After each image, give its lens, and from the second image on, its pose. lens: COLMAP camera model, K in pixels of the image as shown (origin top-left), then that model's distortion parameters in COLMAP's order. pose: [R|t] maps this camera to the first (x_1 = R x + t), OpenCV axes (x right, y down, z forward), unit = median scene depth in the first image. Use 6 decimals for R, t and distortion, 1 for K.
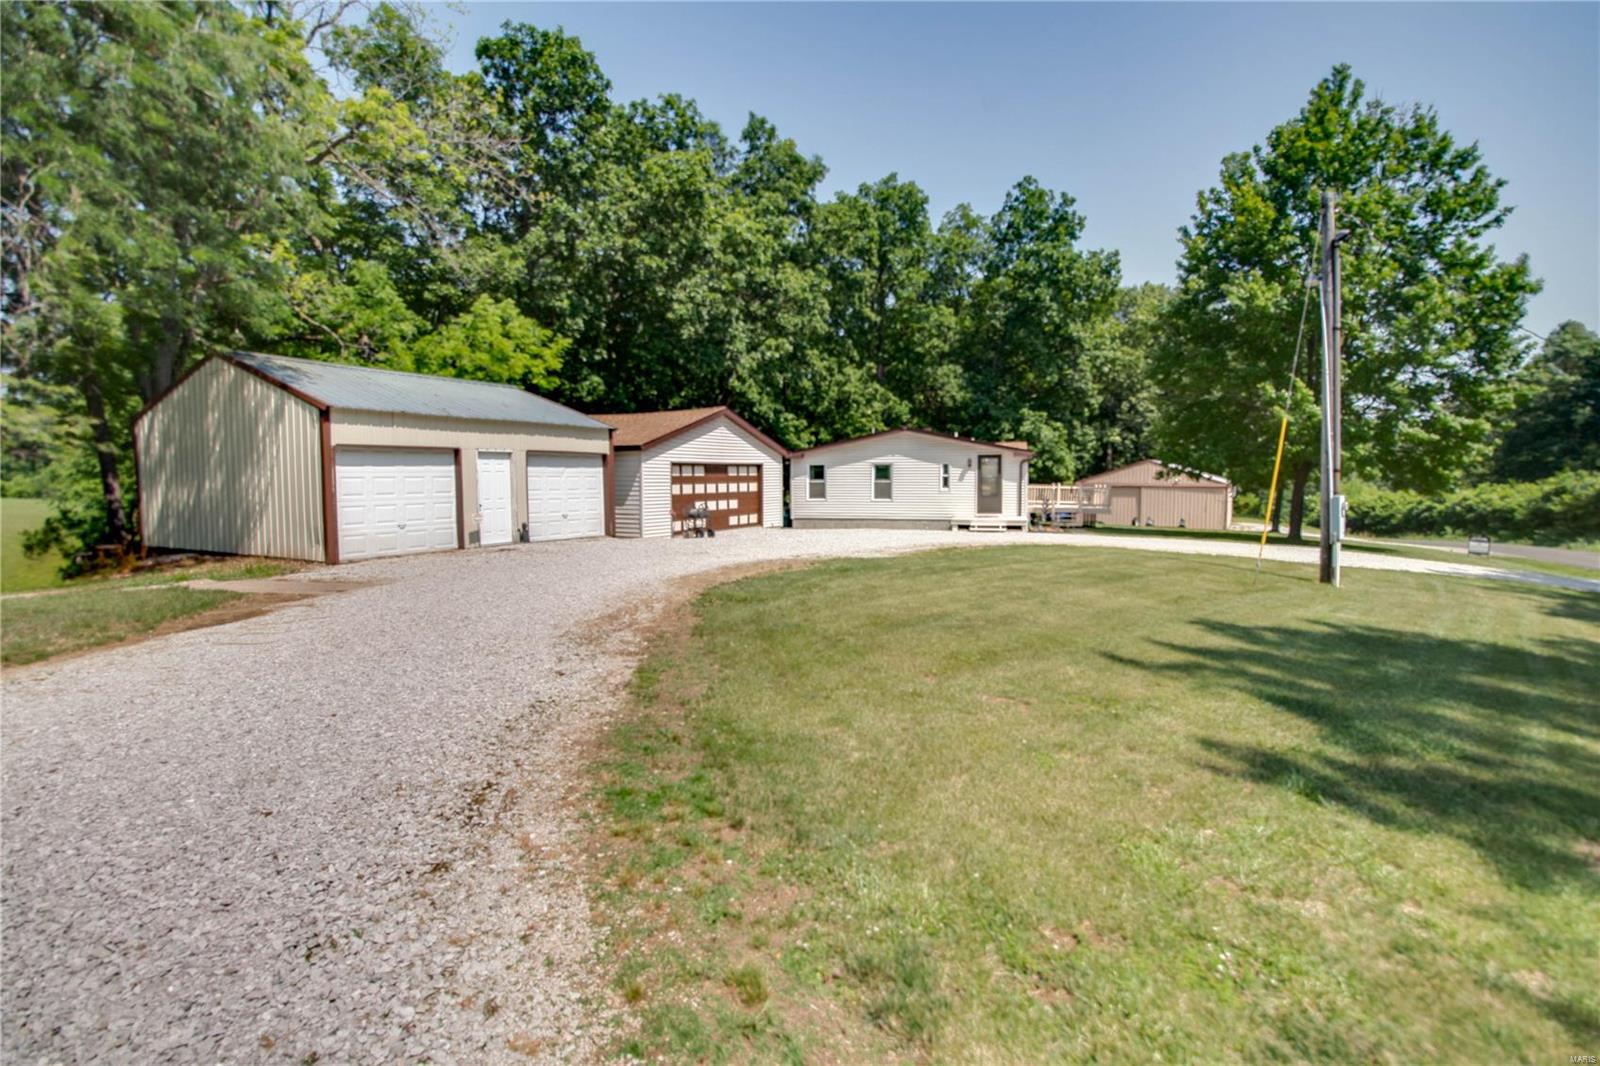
lens RADIAL K [[743.8, 0, 800.0], [0, 743.8, 533.0], [0, 0, 1]] dist [0.000110, 0.000062]
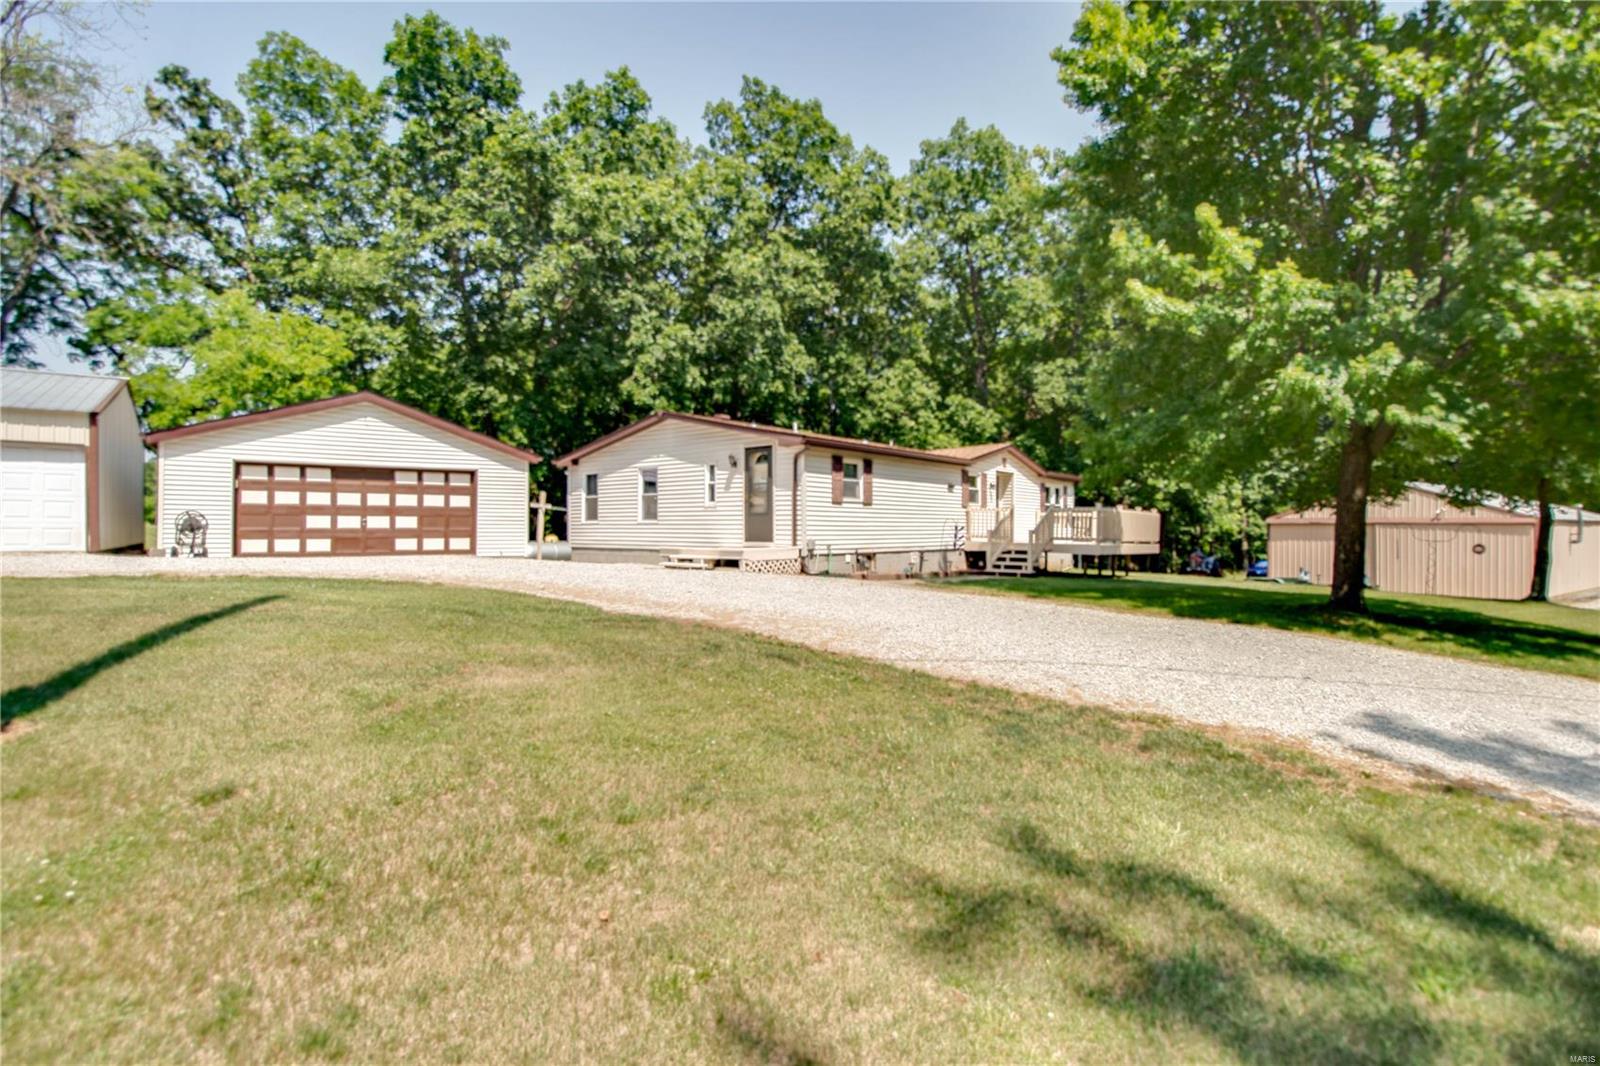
lens RADIAL K [[743.8, 0, 800.0], [0, 743.8, 533.0], [0, 0, 1]] dist [0.000110, 0.000062]
pose [[0.909709, 0.008831, -0.415152, 0.549524], [-0.037153, 0.997495, -0.060194, 0.001707], [0.413581, 0.070183, 0.907758, 0.468143]]
